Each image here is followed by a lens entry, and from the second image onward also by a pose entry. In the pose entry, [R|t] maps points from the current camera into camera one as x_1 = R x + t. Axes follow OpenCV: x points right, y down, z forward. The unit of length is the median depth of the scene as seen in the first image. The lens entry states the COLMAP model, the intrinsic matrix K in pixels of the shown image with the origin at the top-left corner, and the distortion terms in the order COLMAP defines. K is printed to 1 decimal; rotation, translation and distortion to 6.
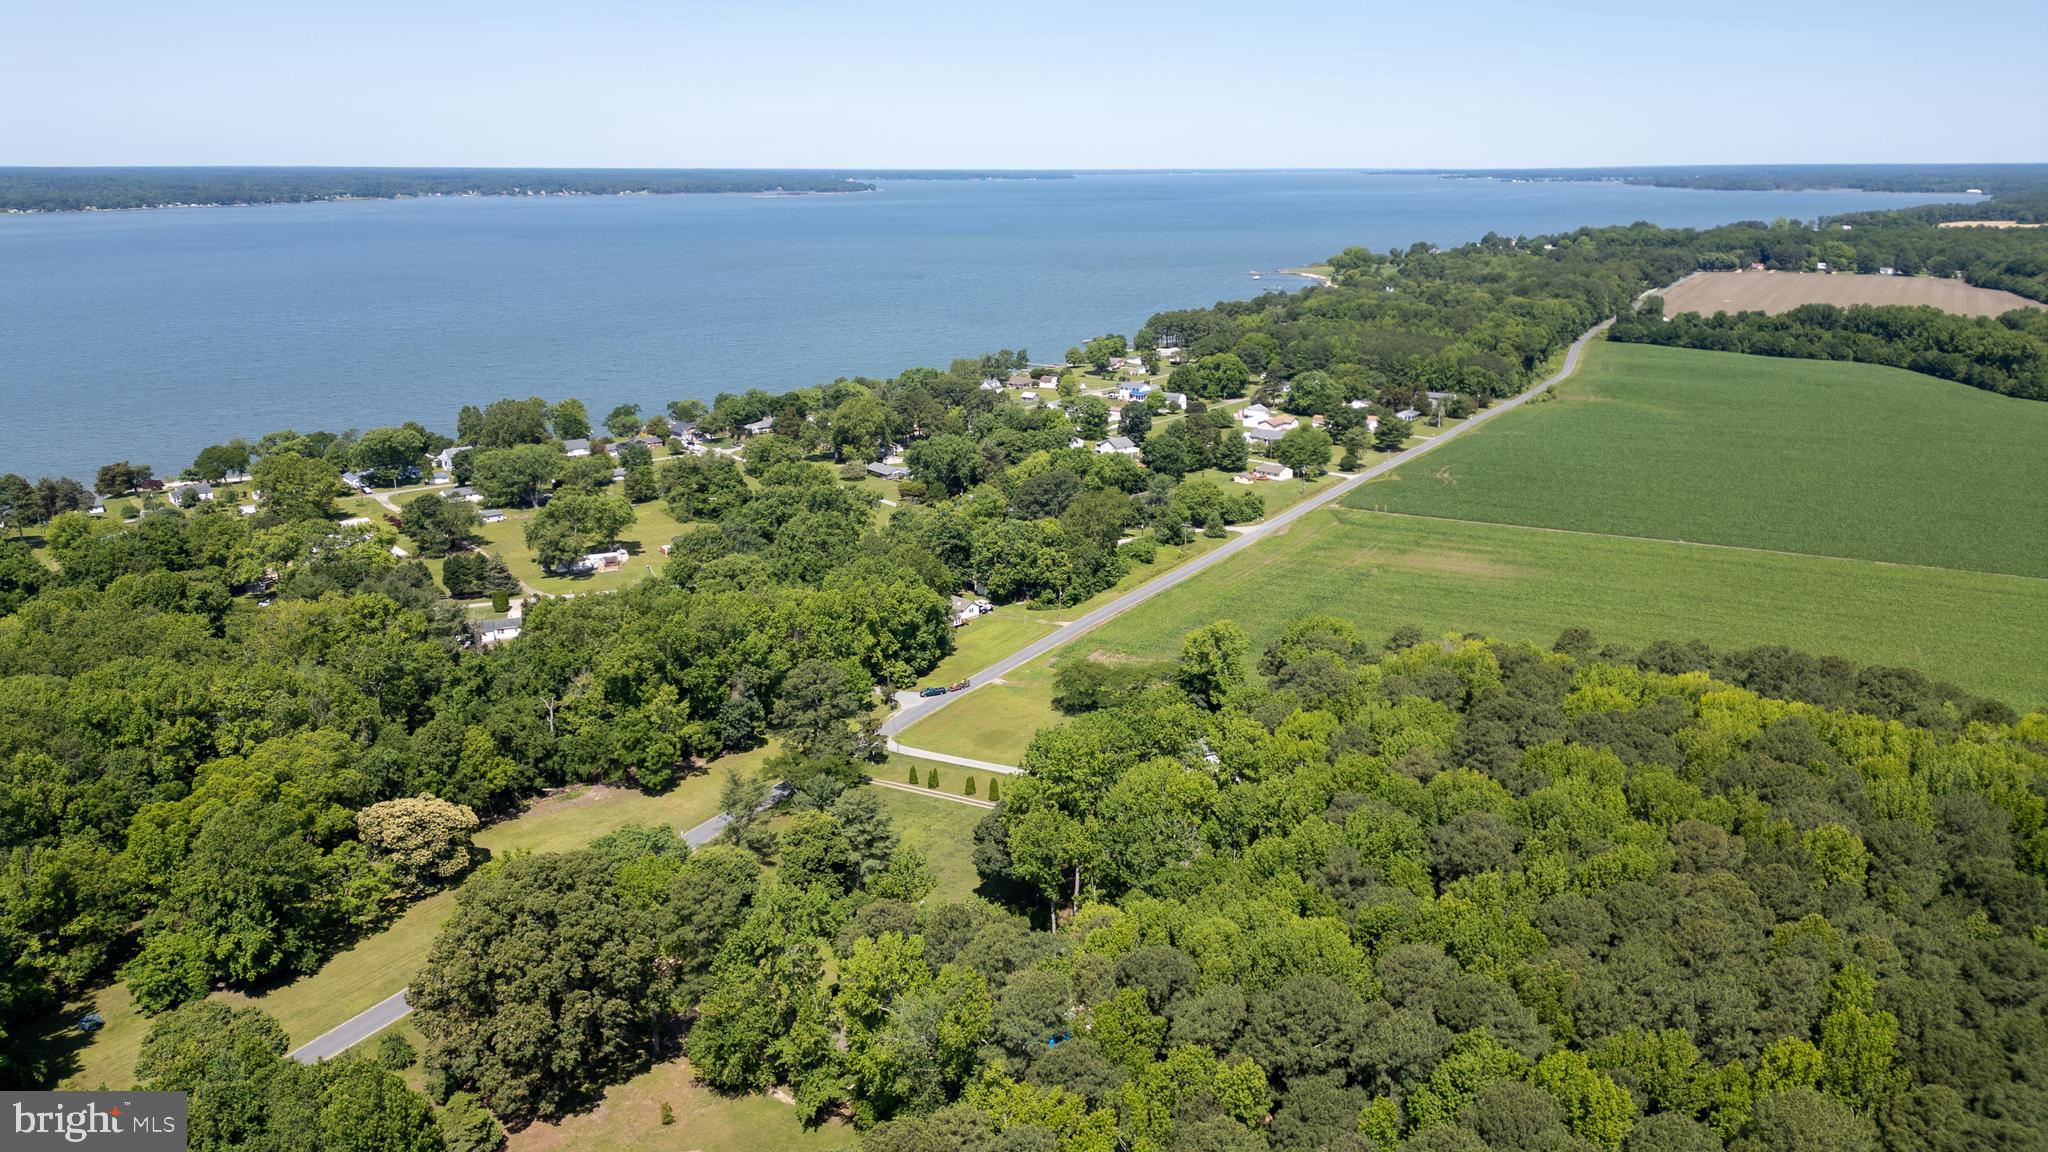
lens RADIAL K [[1421.0, 0, 1024.0], [0, 1421.0, 576.0], [0, 0, 1]] dist [0.059846, -0.058928]
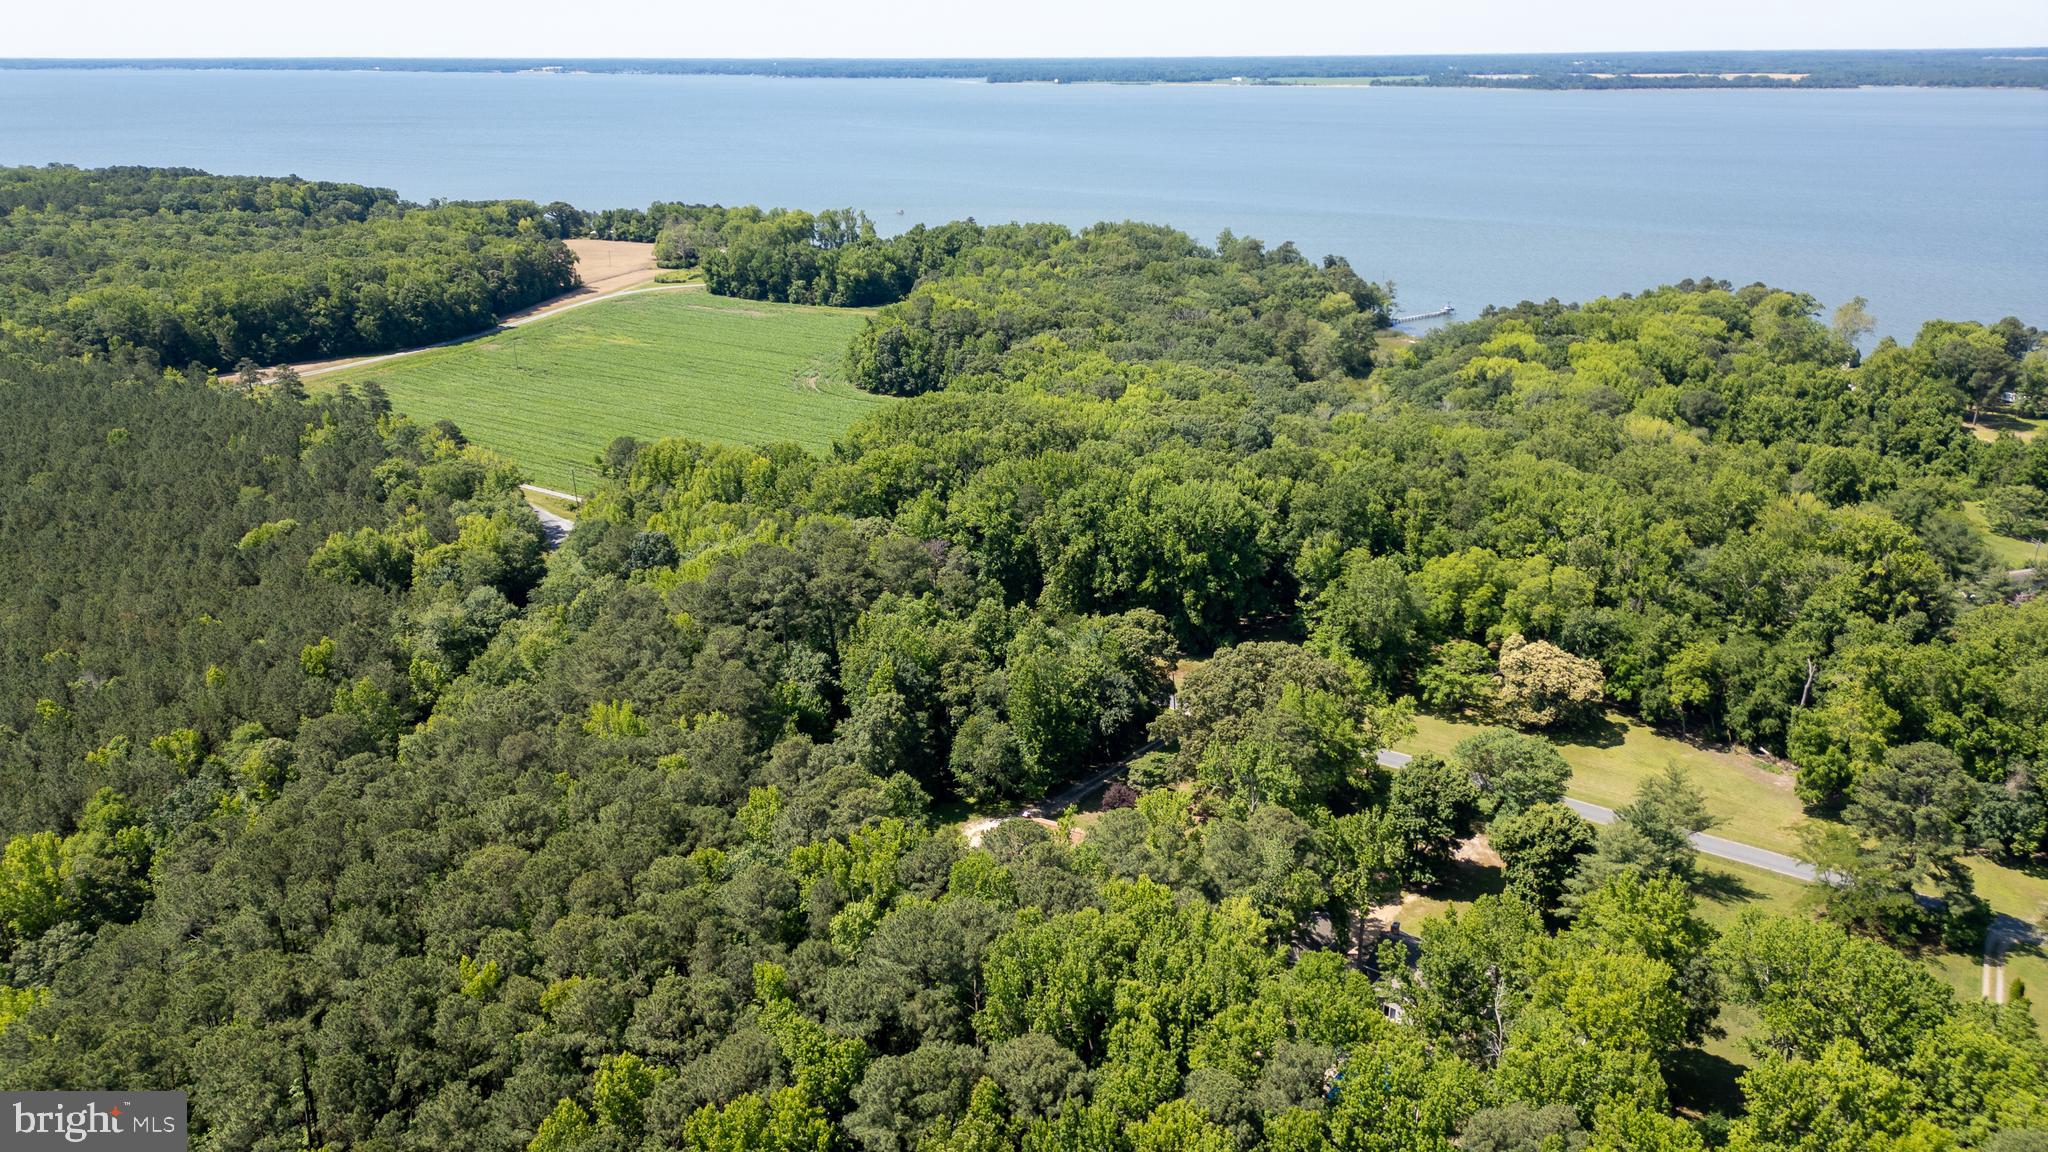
lens RADIAL K [[1416.6, 0, 1024.0], [0, 1416.6, 576.0], [0, 0, 1]] dist [0.083140, -0.087373]
pose [[-0.072945, 0.339868, -0.937640, 0.091574], [-0.267696, 0.898973, 0.346678, -0.024993], [0.960738, 0.276291, 0.025406, 0.086027]]
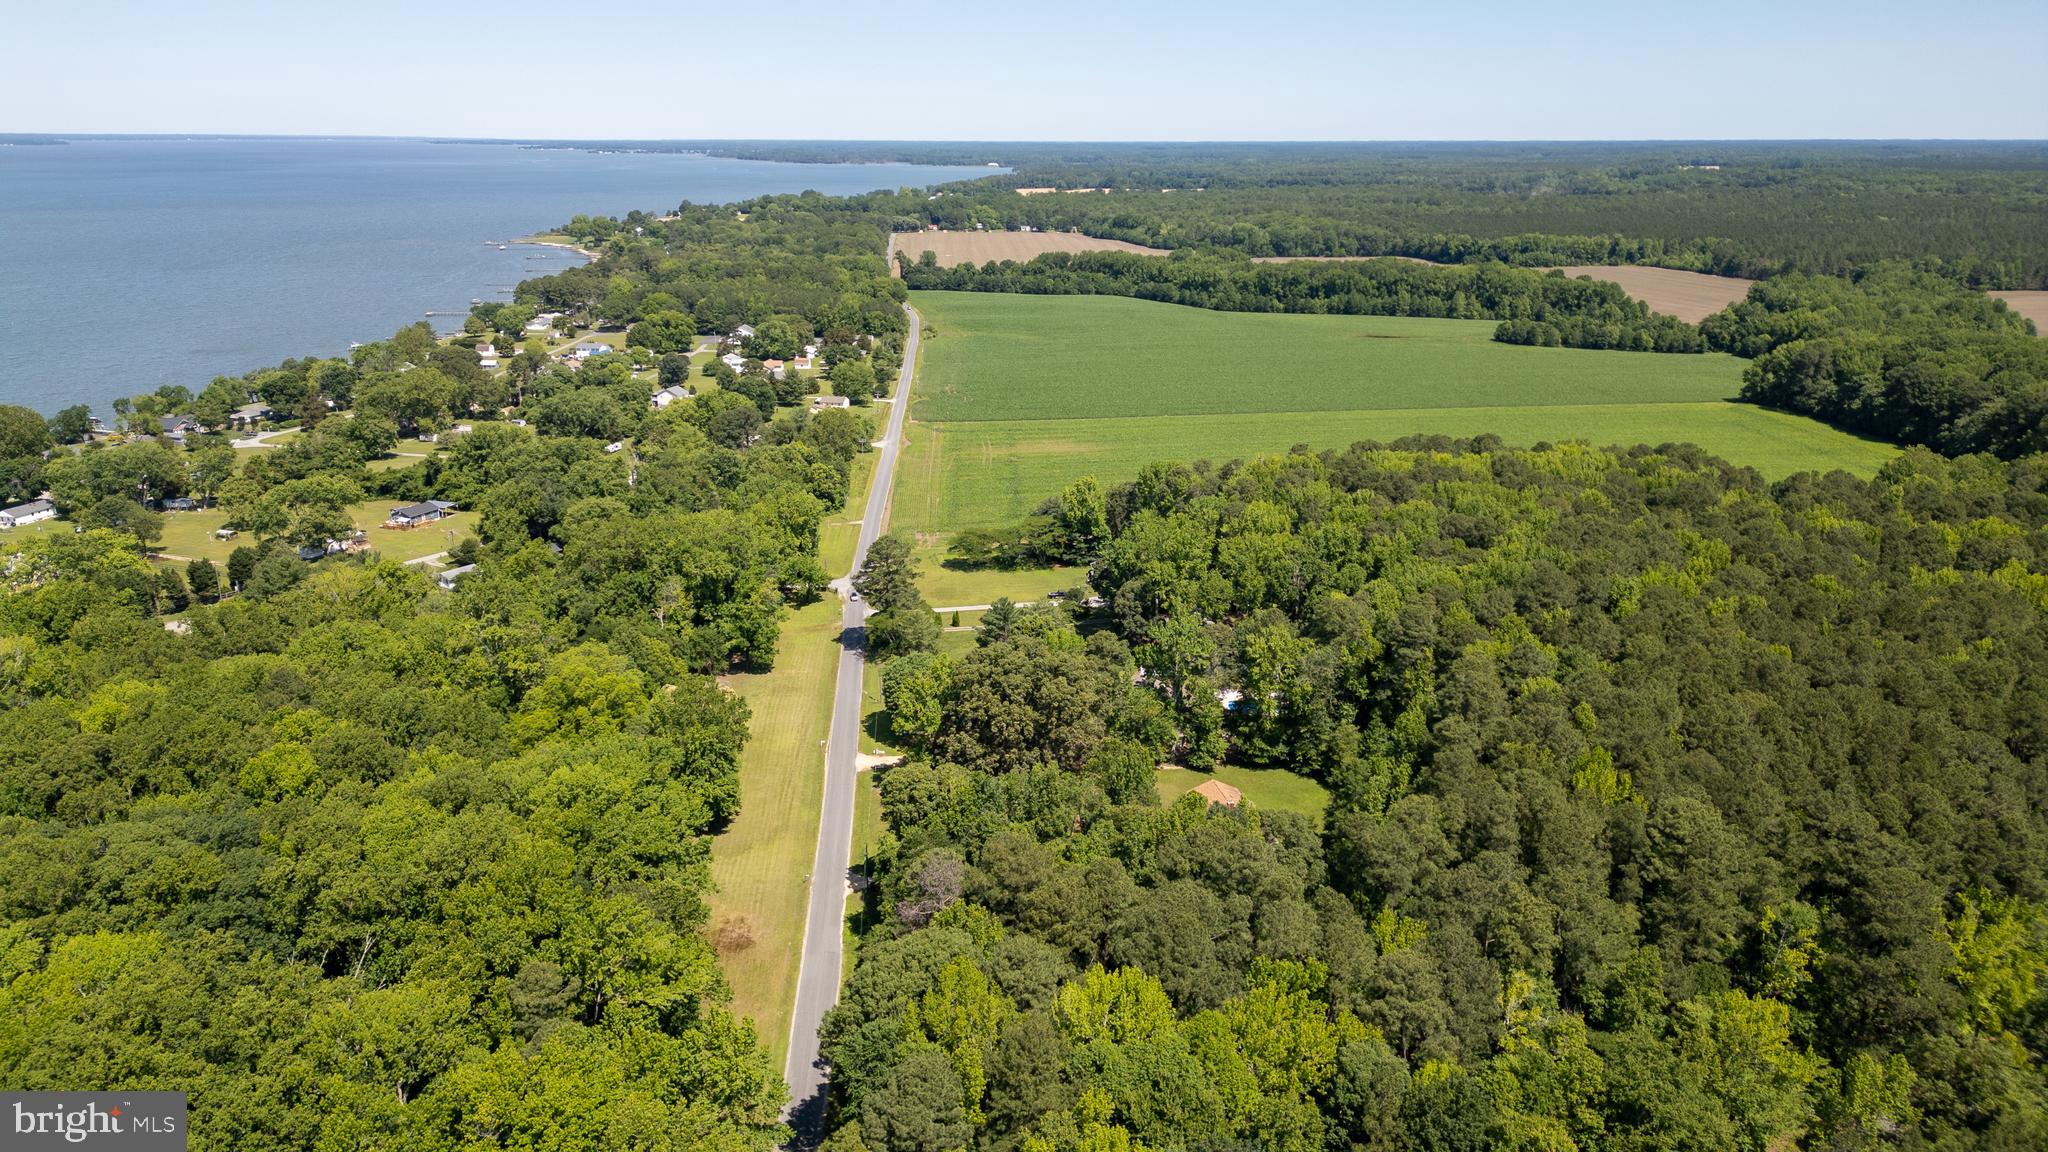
lens RADIAL K [[1416.6, 0, 1024.0], [0, 1416.6, 576.0], [0, 0, 1]] dist [0.083140, -0.087373]
pose [[0.819821, -0.163267, 0.548851, -0.128553], [0.153093, 0.986094, 0.064659, 0.005610], [-0.551776, 0.031017, 0.833416, -0.018724]]
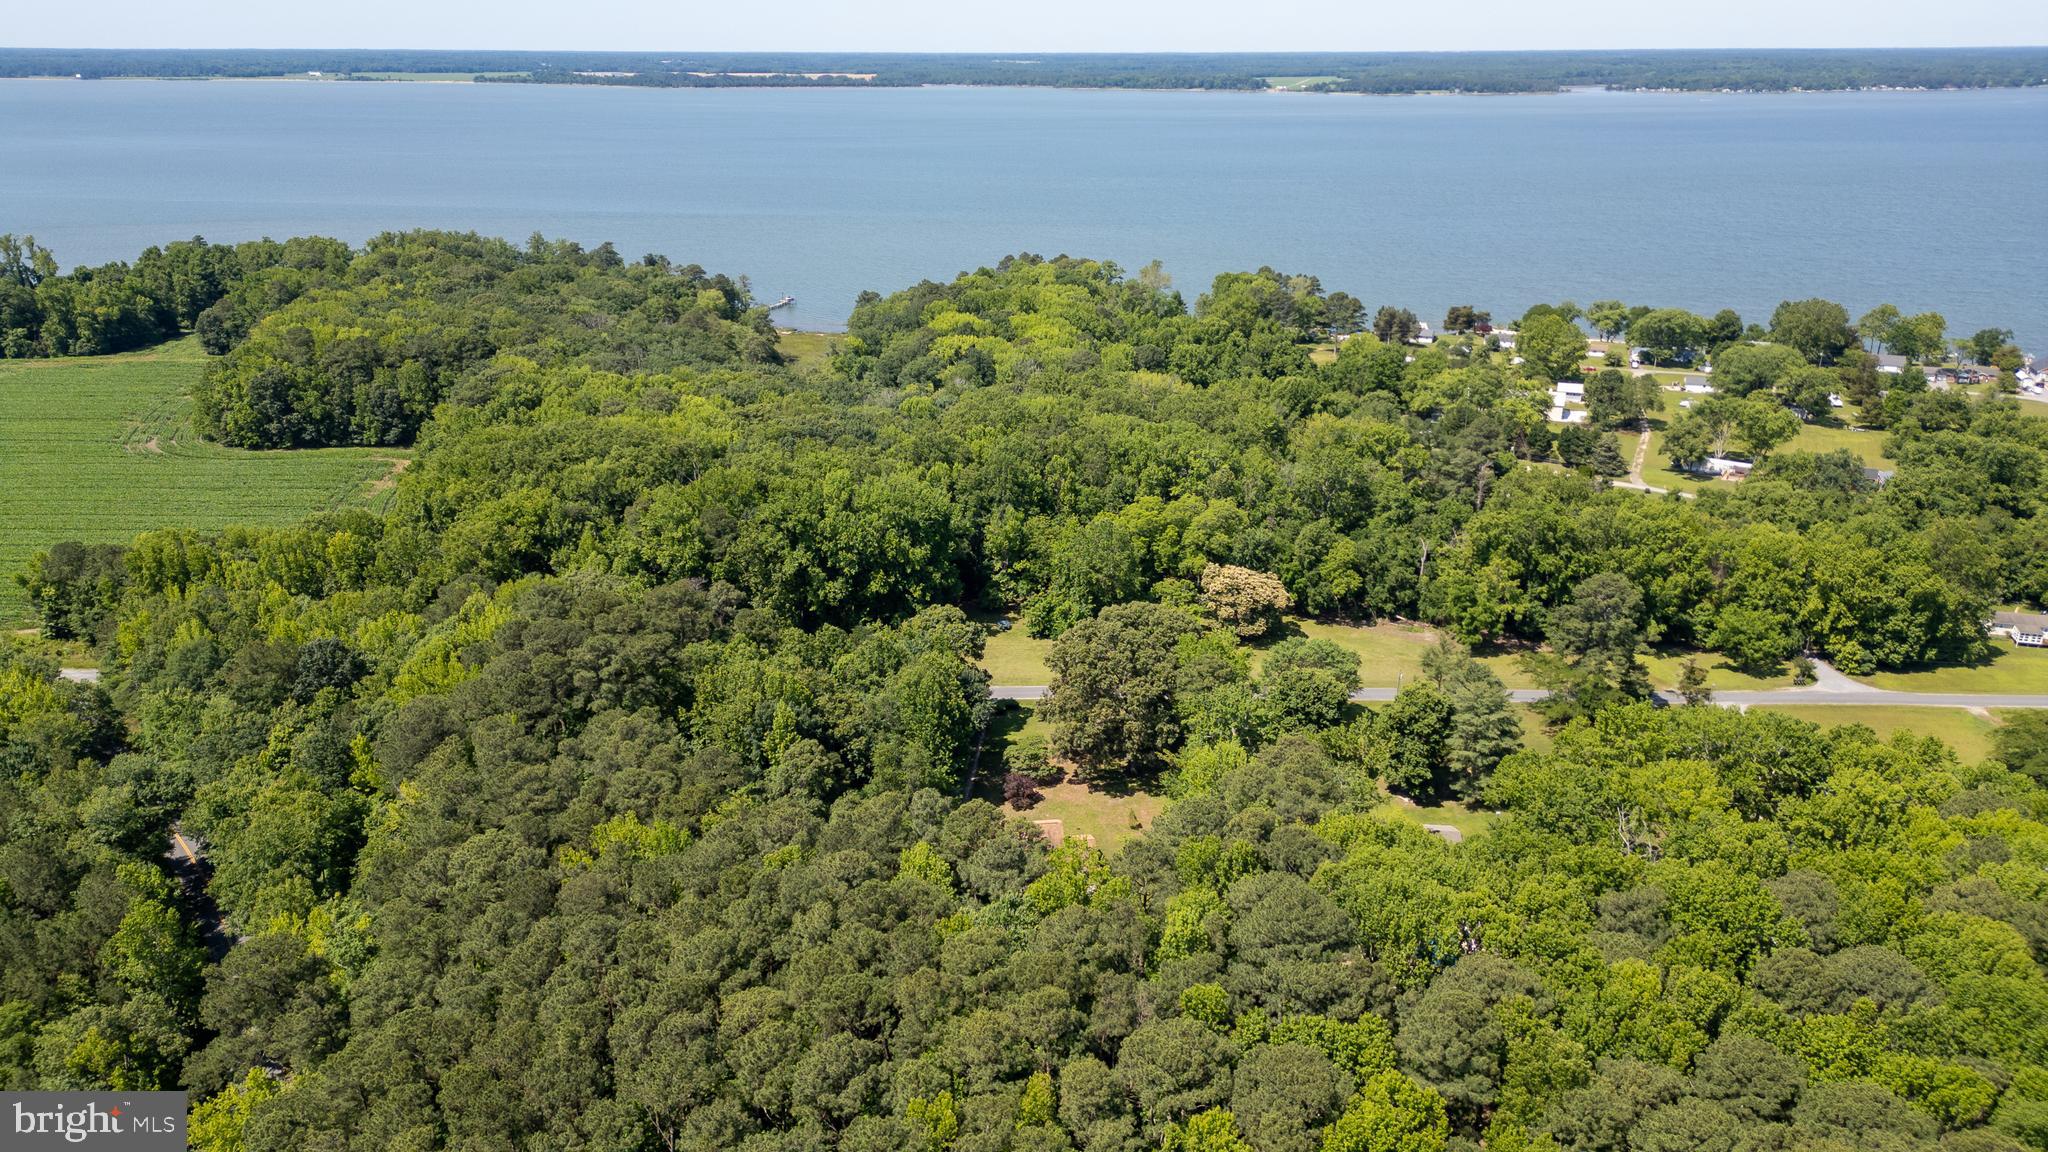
lens RADIAL K [[1421.0, 0, 1024.0], [0, 1421.0, 576.0], [0, 0, 1]] dist [0.059846, -0.058928]
pose [[0.491761, 0.299005, -0.817782, 0.075890], [-0.237065, 0.949688, 0.204678, -0.007502], [0.837837, 0.093215, 0.537903, 0.024467]]
